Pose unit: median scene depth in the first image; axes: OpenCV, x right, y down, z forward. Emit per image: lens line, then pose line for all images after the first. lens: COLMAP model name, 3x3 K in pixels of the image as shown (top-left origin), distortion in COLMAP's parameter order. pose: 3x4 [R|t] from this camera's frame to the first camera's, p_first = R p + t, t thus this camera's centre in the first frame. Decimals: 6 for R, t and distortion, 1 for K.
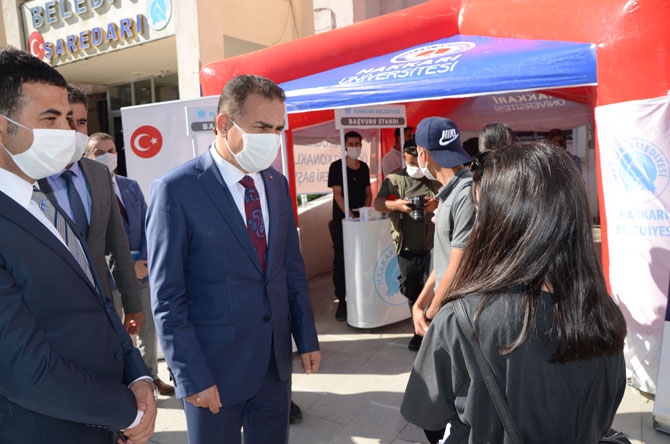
lens RADIAL K [[472.4, 0, 336.5], [0, 472.4, 209.8], [0, 0, 1]] dist [-0.160138, 0.089067]
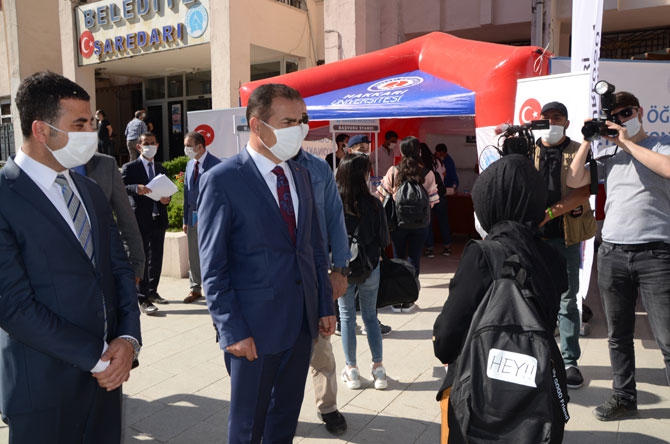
lens RADIAL K [[517.7, 0, 337.5], [0, 517.7, 220.8], [0, 0, 1]] dist [-0.161905, 0.115869]
pose [[0.998464, 0.046354, -0.030357, 0.041769], [-0.045488, 0.998555, 0.028618, 0.030051], [0.031639, -0.027194, 0.999129, -0.316832]]
